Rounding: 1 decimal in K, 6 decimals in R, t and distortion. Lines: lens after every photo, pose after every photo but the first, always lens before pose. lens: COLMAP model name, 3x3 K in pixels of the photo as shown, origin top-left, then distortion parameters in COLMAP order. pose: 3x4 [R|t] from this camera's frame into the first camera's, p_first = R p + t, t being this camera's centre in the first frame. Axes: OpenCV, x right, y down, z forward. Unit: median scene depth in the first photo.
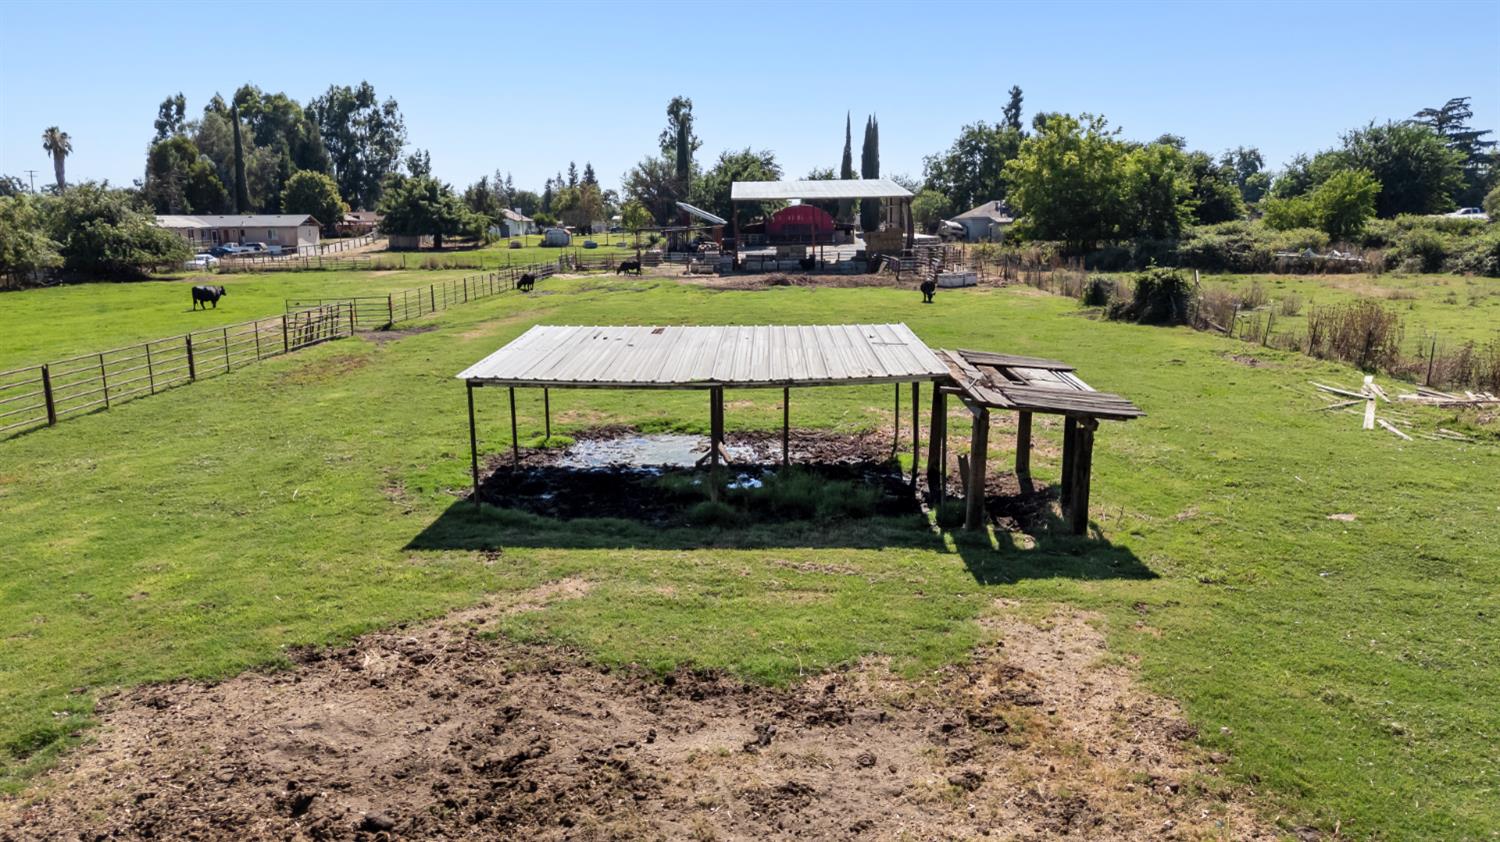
lens RADIAL K [[1087.3, 0, 749.8], [0, 1087.3, 416.1], [0, 0, 1]] dist [0.067930, -0.062182]
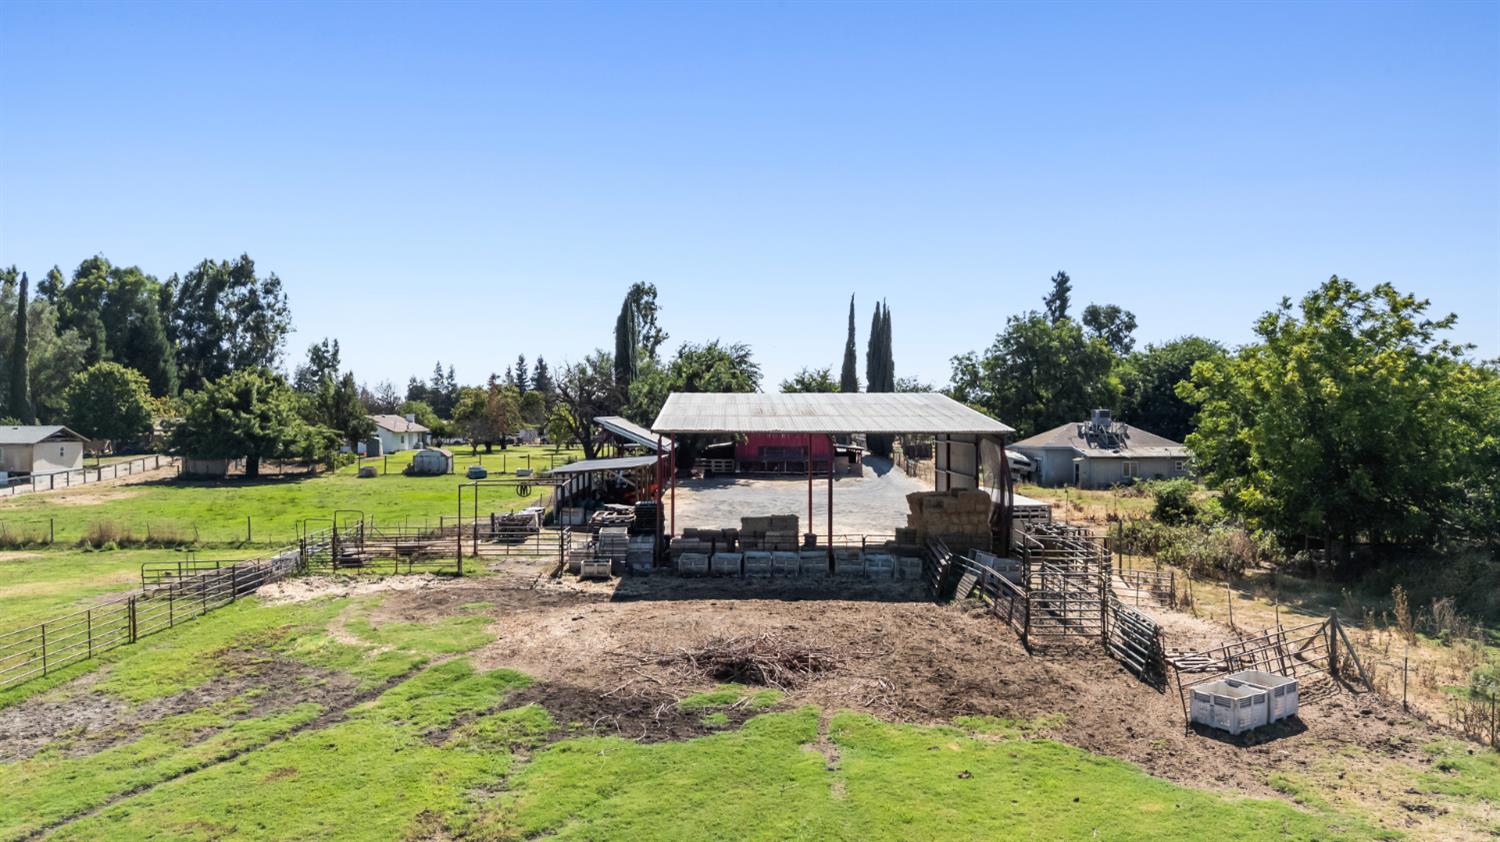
lens RADIAL K [[1087.3, 0, 752.9], [0, 1087.3, 410.0], [0, 0, 1]] dist [0.067930, -0.062182]
pose [[0.999730, 0.016131, 0.016707, 0.012454], [-0.012854, 0.983511, -0.180393, -0.067655], [-0.019342, 0.180130, 0.983453, 0.286471]]
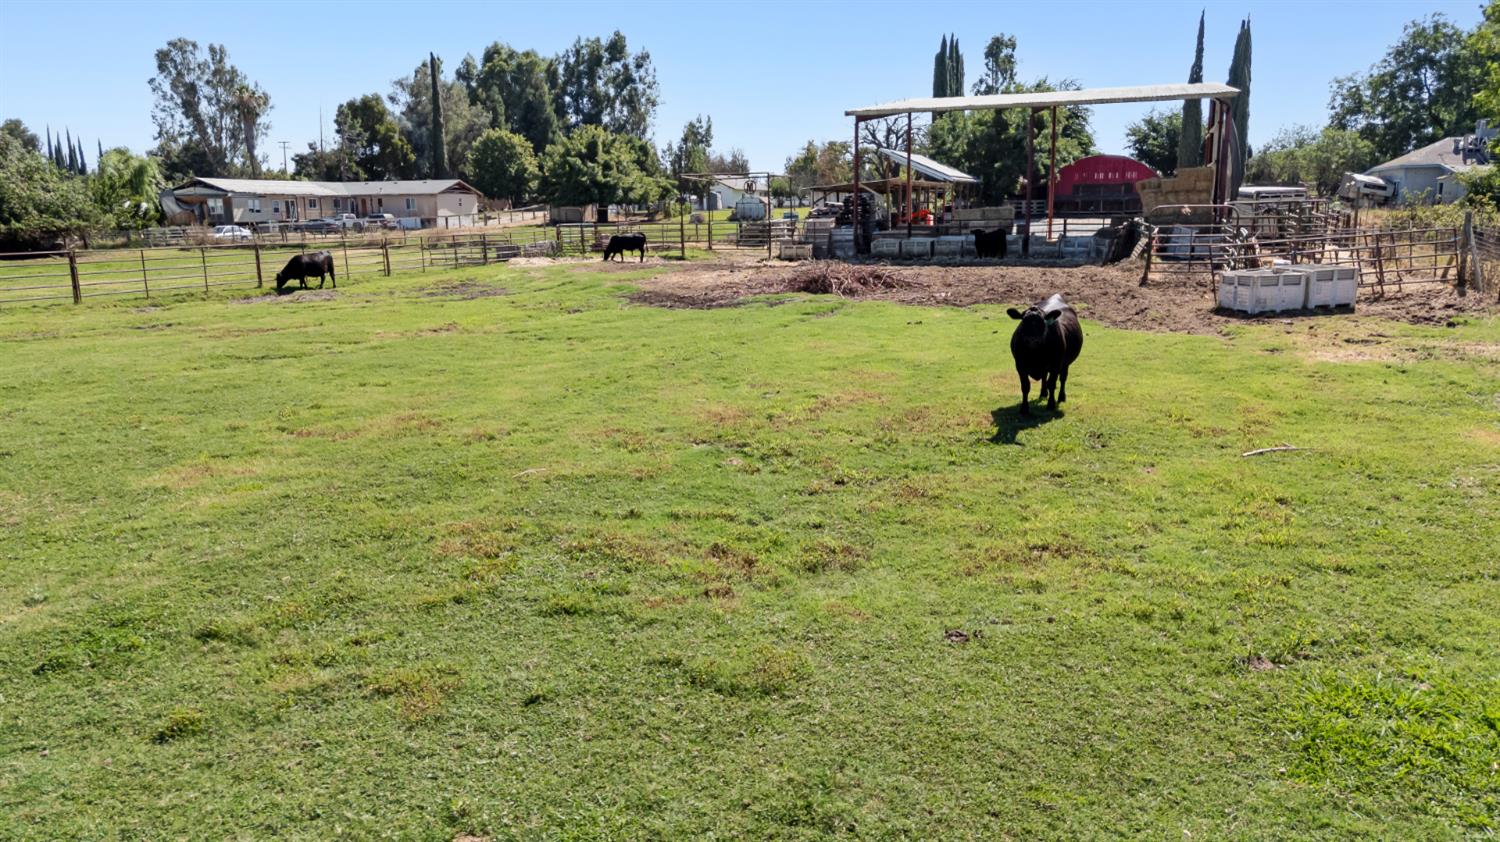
lens RADIAL K [[1087.3, 0, 758.9], [0, 1087.3, 413.8], [0, 0, 1]] dist [0.067930, -0.062182]
pose [[0.942978, 0.060637, -0.327286, 0.068288], [-0.056449, 0.998157, 0.022289, -0.039087], [0.328034, -0.002543, 0.944662, 0.286731]]
